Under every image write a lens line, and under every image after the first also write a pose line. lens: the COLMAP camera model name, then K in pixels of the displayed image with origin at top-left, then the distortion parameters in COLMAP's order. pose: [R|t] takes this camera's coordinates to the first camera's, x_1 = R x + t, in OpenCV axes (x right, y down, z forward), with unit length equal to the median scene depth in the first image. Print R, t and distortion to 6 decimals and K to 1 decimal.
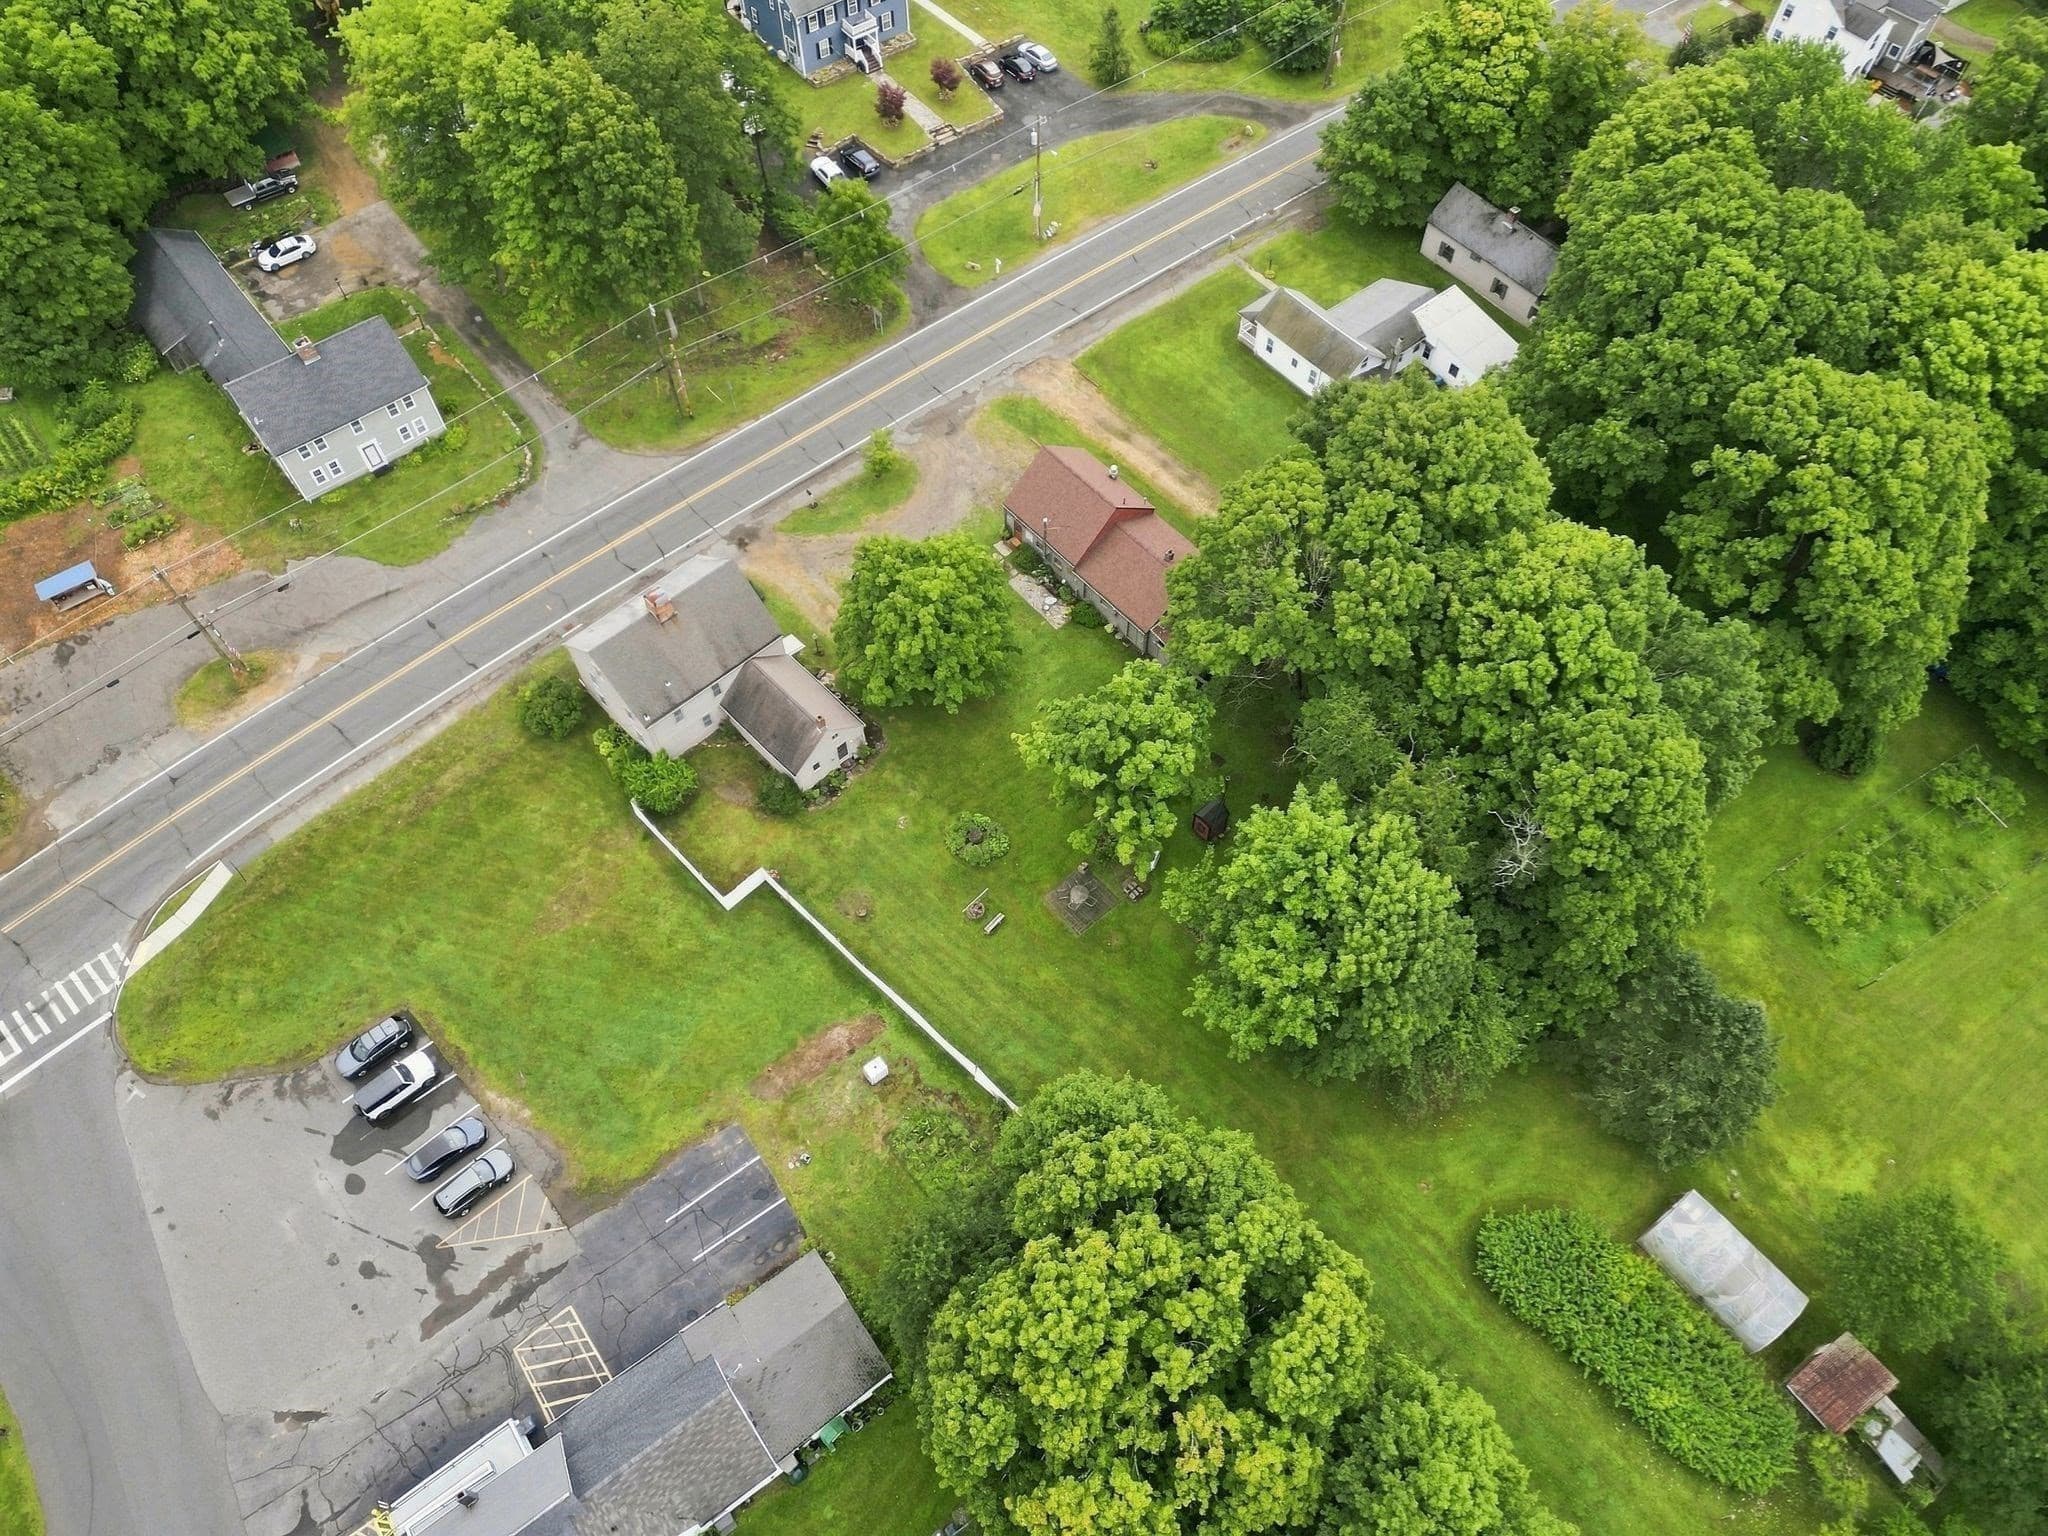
lens RADIAL K [[1426.7, 0, 1019.7], [0, 1426.7, 764.0], [0, 0, 1]] dist [0.079731, -0.066289]
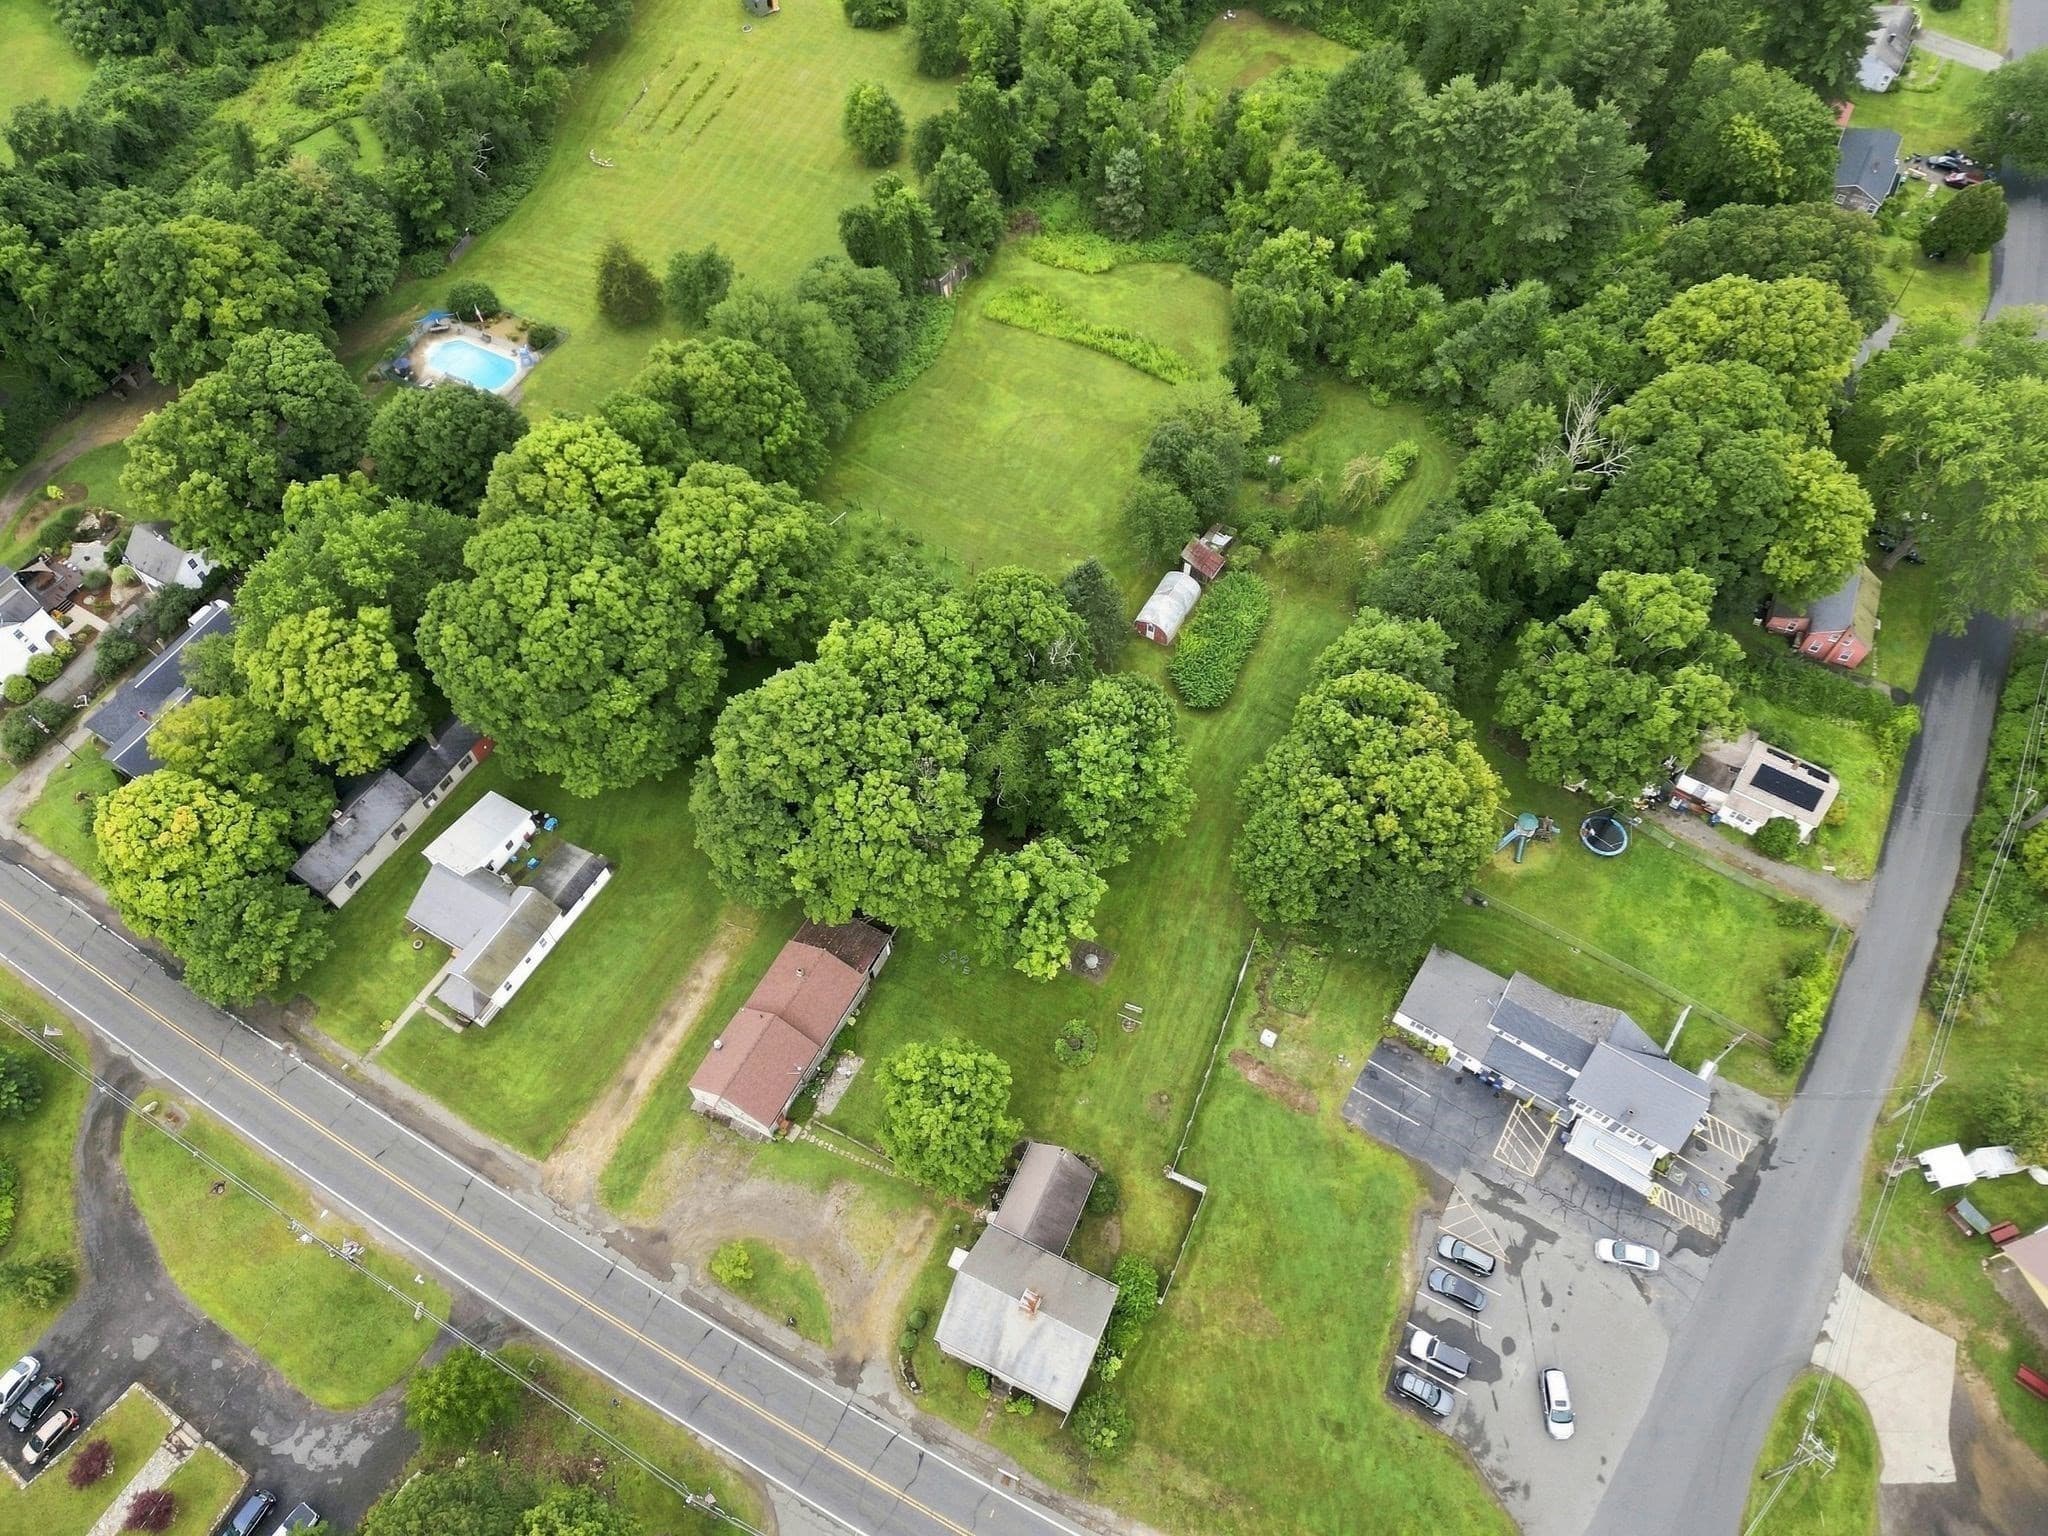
lens RADIAL K [[1426.7, 0, 1019.7], [0, 1426.7, 764.0], [0, 0, 1]] dist [0.079731, -0.066289]
pose [[-0.356757, -0.793446, 0.493121, -0.434863], [0.796570, 0.017404, 0.604296, -0.753179], [-0.488058, 0.608392, 0.625827, 0.021809]]
